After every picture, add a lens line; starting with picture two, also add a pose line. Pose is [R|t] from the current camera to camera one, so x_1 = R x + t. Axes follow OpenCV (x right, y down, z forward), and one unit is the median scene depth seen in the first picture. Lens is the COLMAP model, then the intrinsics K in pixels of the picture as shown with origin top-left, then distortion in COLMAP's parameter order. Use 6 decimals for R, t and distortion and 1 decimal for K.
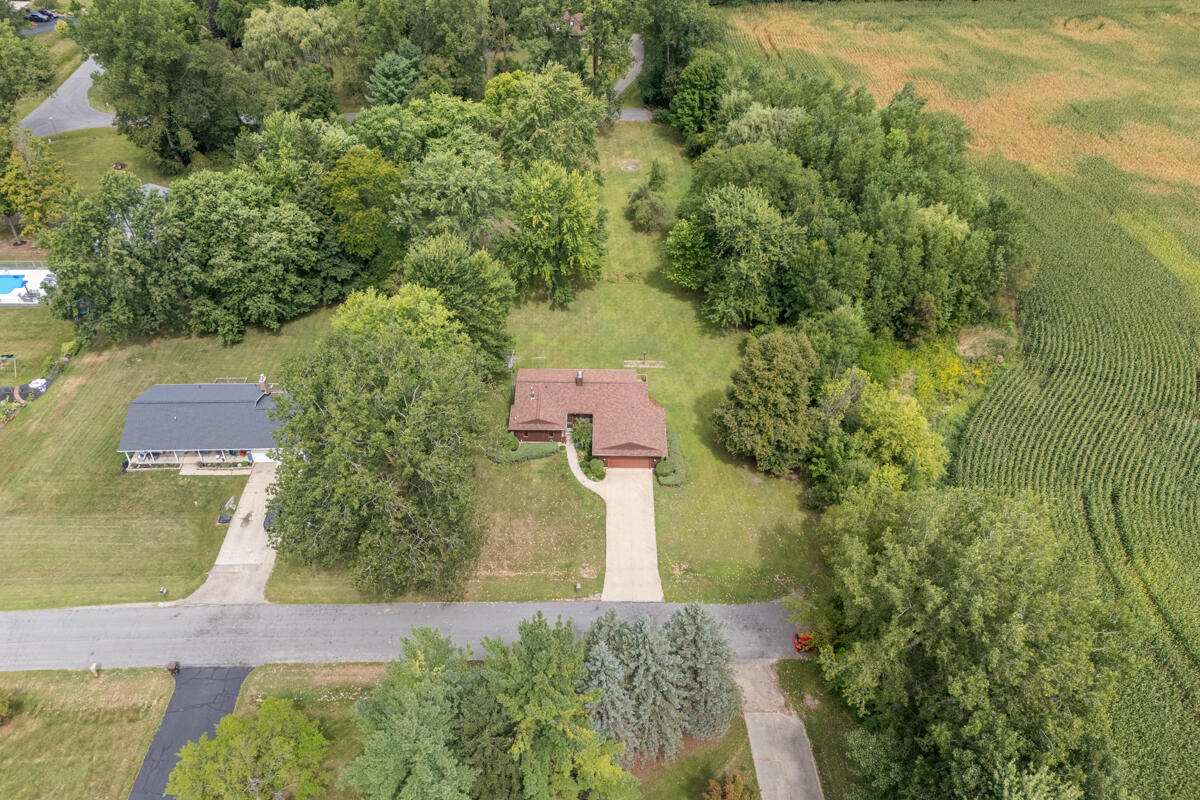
lens RADIAL K [[866.0, 0, 600.0], [0, 866.0, 400.0], [0, 0, 1]] dist [0.004975, -0.010227]
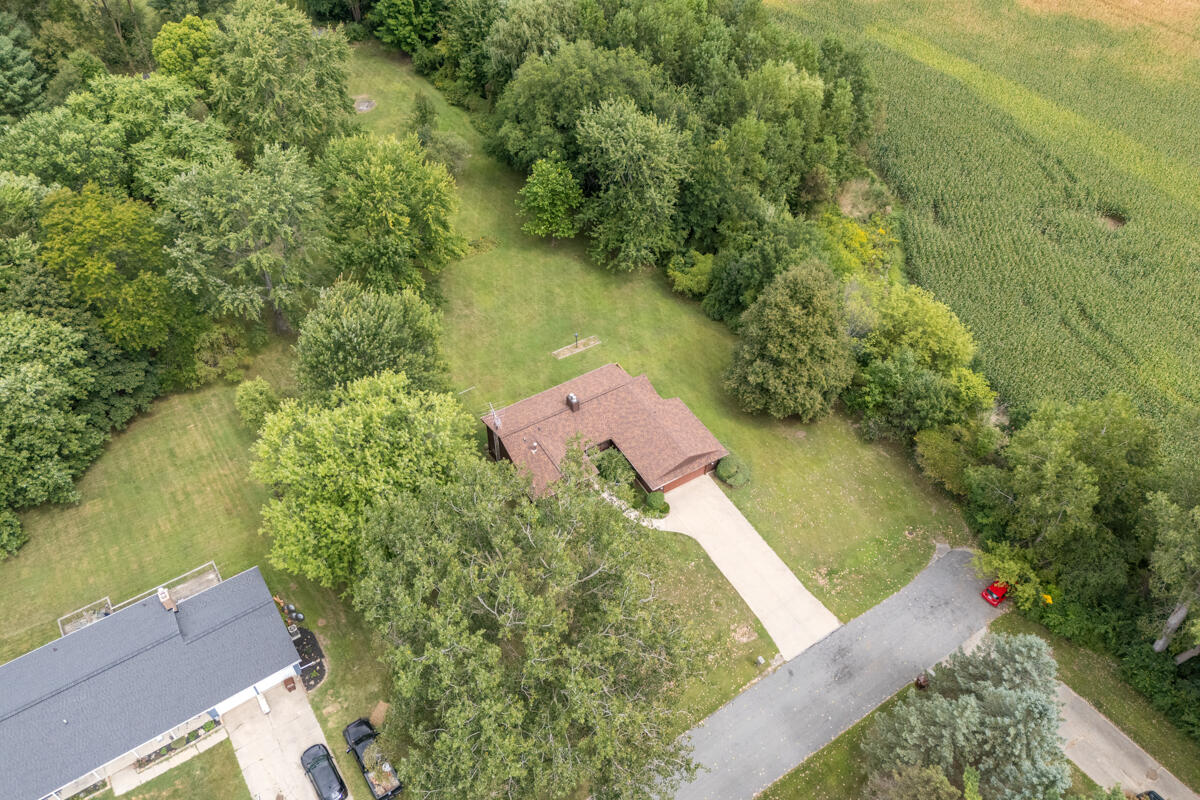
lens RADIAL K [[866.0, 0, 600.0], [0, 866.0, 400.0], [0, 0, 1]] dist [0.004975, -0.010227]
pose [[0.849737, -0.383038, 0.362256, -0.250466], [0.330607, 0.922378, 0.199795, -0.154515], [-0.410666, -0.050009, 0.910413, 0.245701]]
